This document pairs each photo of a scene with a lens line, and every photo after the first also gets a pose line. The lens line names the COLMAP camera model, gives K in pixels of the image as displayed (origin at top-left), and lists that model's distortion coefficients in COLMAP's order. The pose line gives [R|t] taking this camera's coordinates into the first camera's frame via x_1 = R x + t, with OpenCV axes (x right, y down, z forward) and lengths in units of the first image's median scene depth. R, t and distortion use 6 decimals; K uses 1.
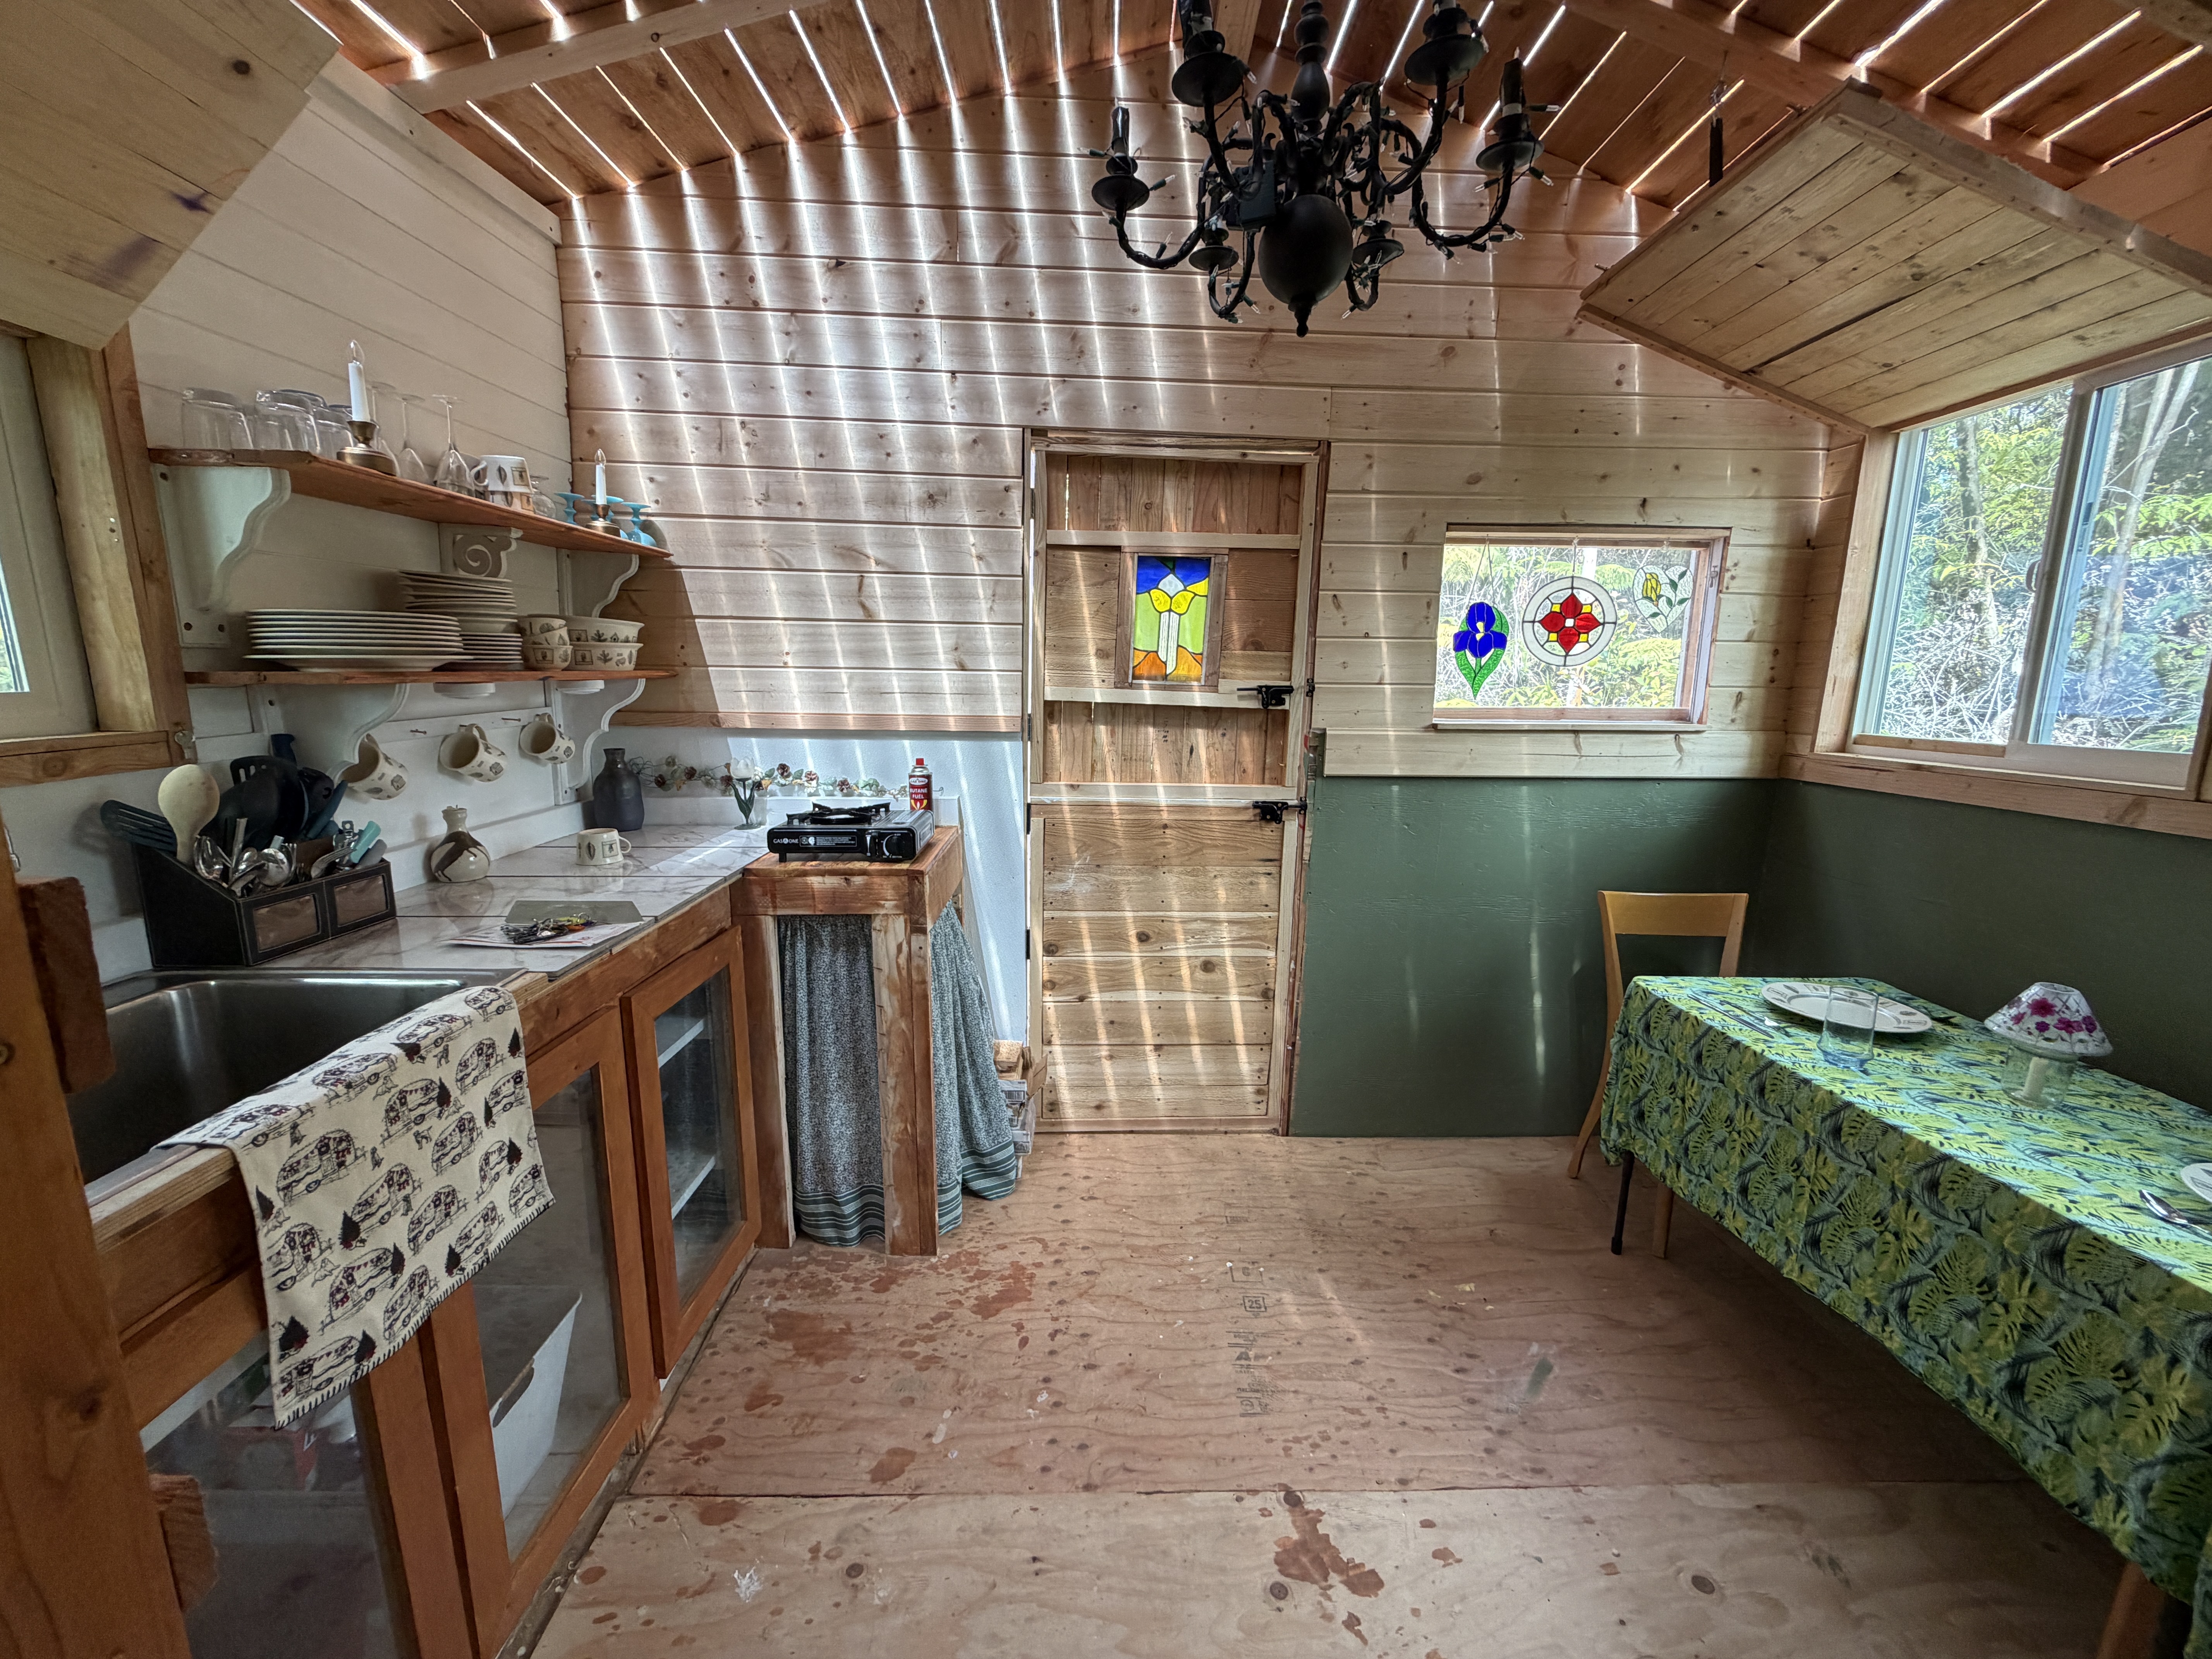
lens RADIAL K [[882.7, 0, 1092.7], [0, 882.7, 827.3], [0, 0, 1]] dist [-0.001206, -0.000156]
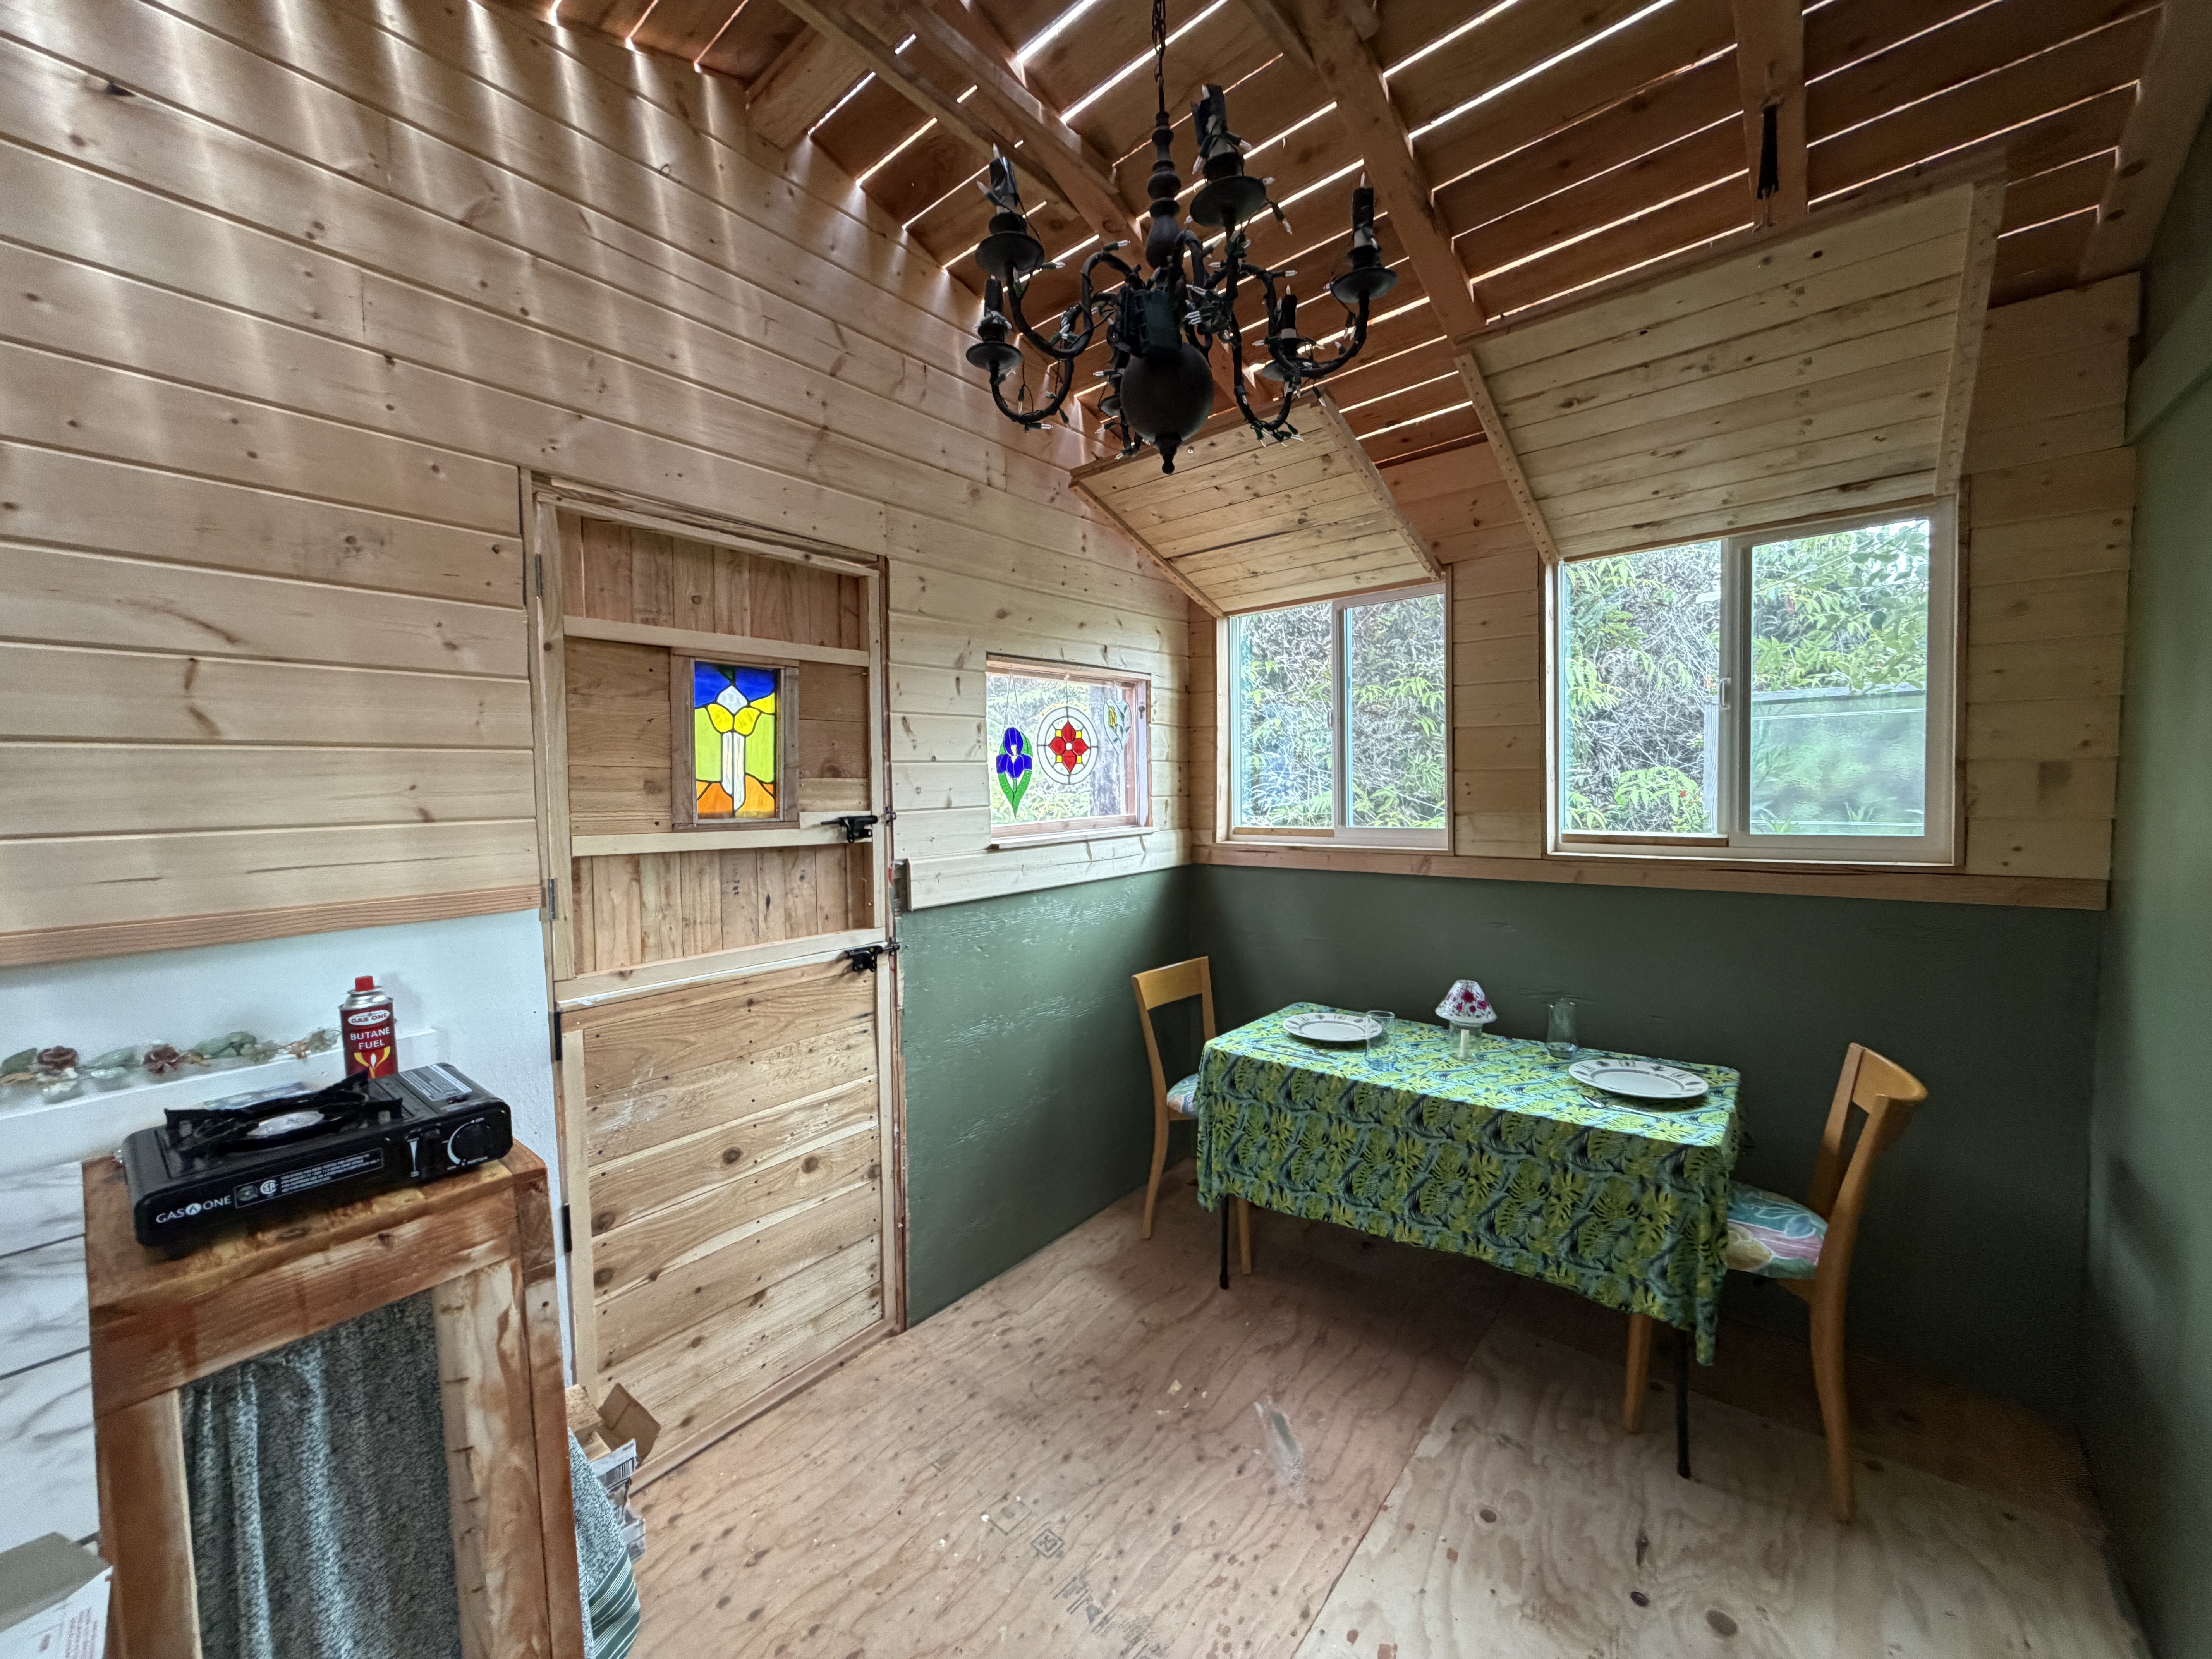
lens RADIAL K [[882.7, 0, 1092.7], [0, 882.7, 827.3], [0, 0, 1]] dist [-0.001206, -0.000156]
pose [[0.655496, -0.067193, 0.752204, -0.310152], [0.156119, 0.986575, -0.047919, -0.072739], [-0.738886, 0.148844, 0.657186, 0.256687]]
